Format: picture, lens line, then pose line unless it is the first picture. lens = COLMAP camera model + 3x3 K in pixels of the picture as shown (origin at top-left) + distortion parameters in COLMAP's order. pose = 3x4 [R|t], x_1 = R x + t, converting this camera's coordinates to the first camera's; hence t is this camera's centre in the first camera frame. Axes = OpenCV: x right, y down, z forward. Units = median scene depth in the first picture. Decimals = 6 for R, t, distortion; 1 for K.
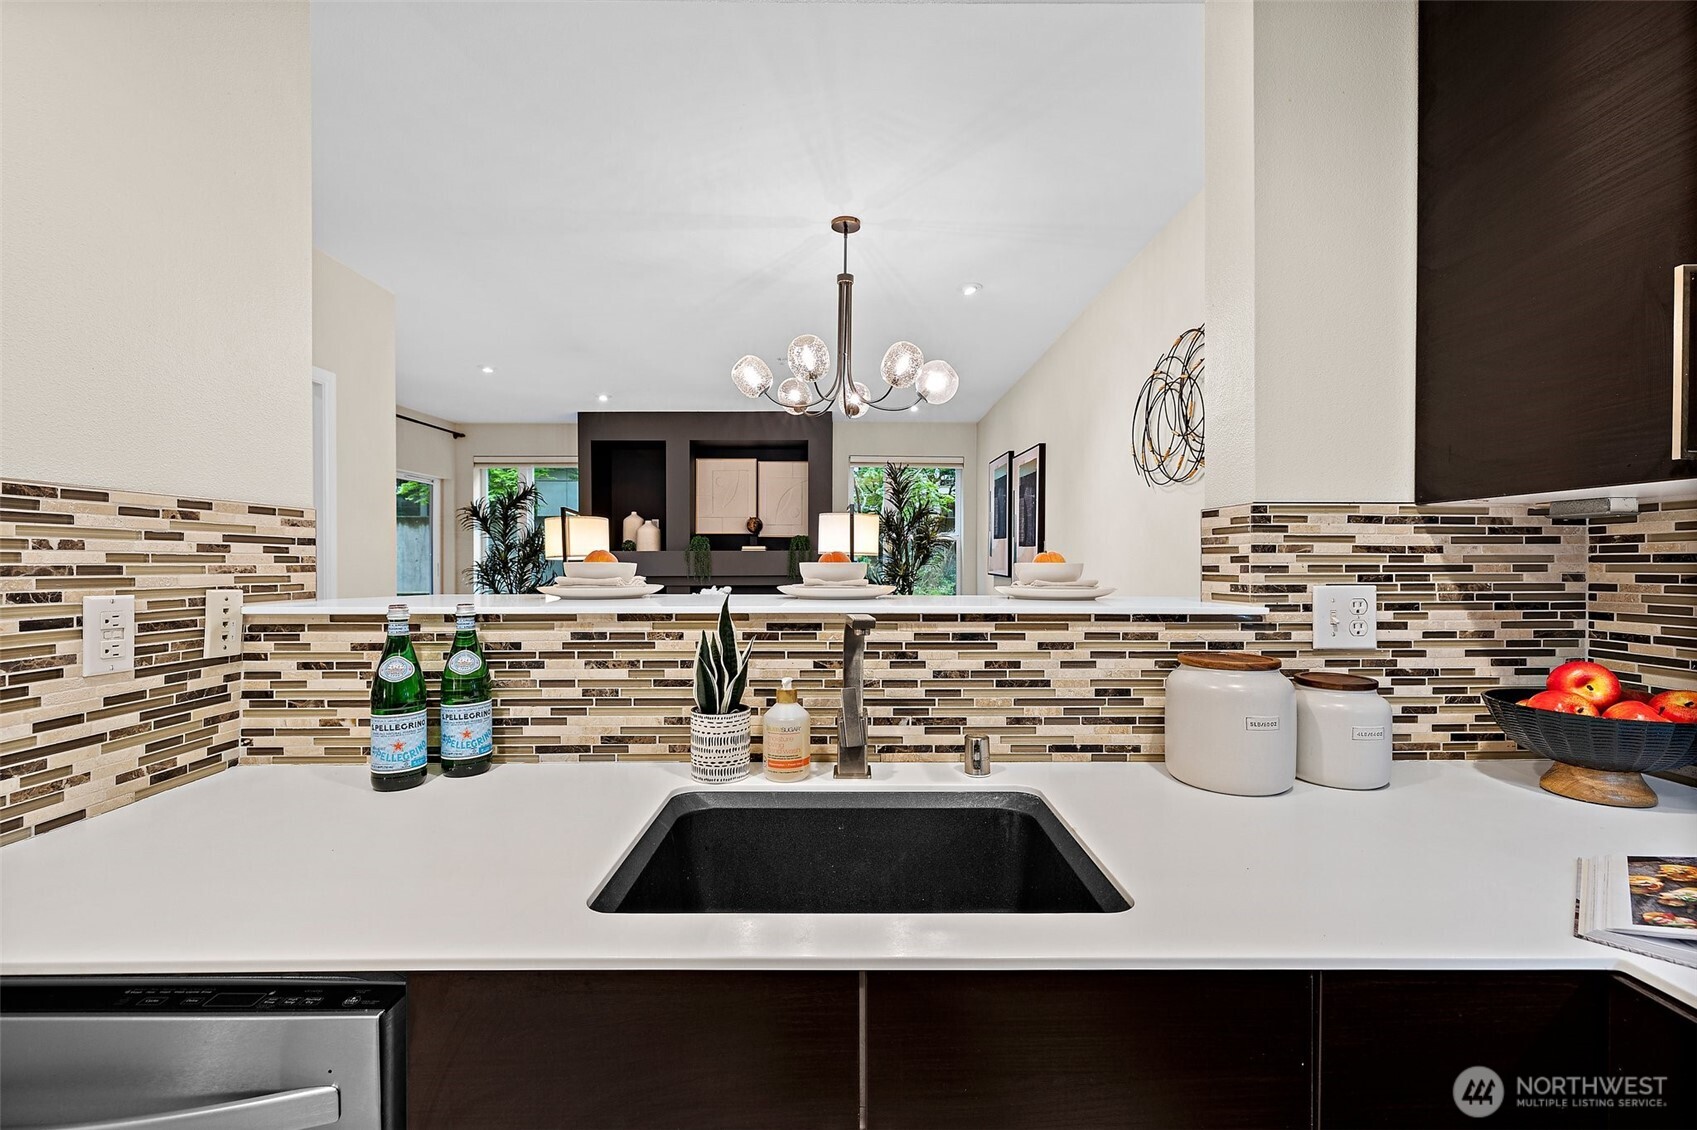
lens RADIAL K [[716.3, 0, 851.2], [0, 716.3, 567.8], [0, 0, 1]] dist [0.001265, -0.000208]
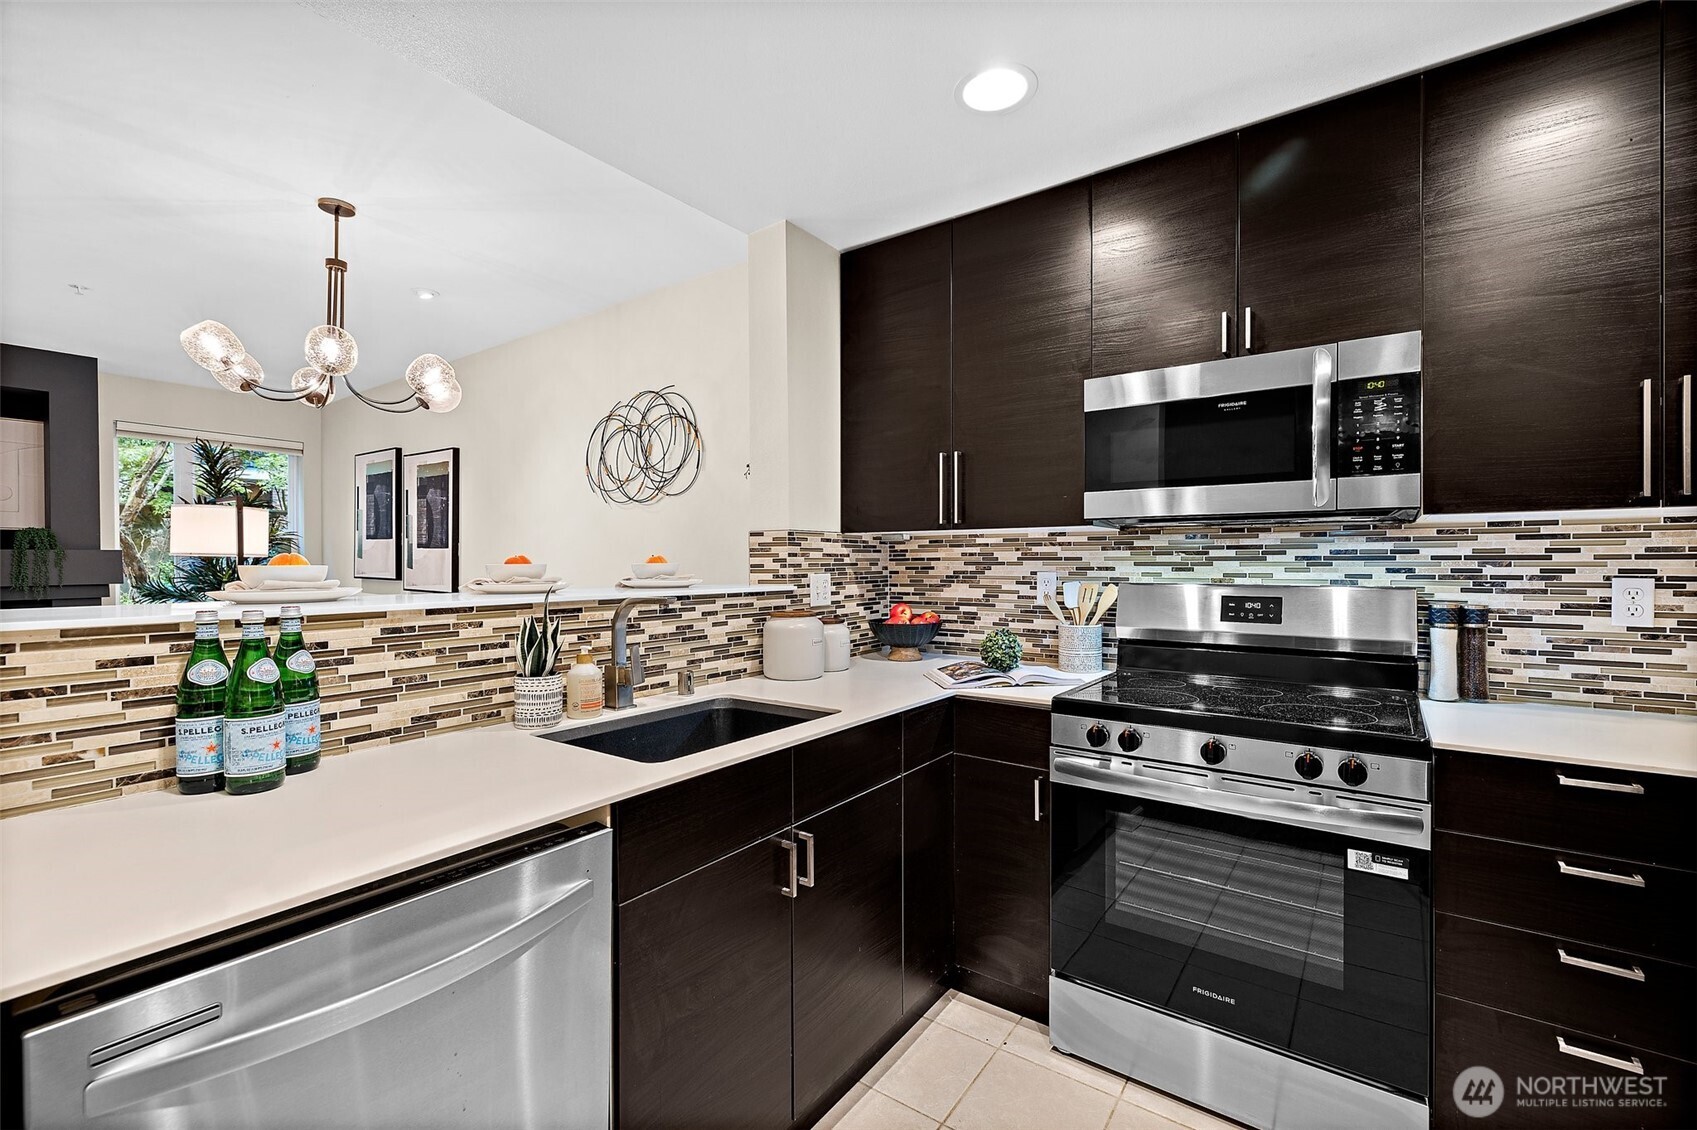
lens RADIAL K [[716.3, 0, 852.9], [0, 716.3, 563.9], [0, 0, 1]] dist [0.001265, -0.000208]
pose [[0.595618, -0.006510, 0.803241, -0.836478], [0.011981, 0.999928, -0.000781, 0.000511], [-0.803178, 0.010089, 0.595653, -0.241362]]
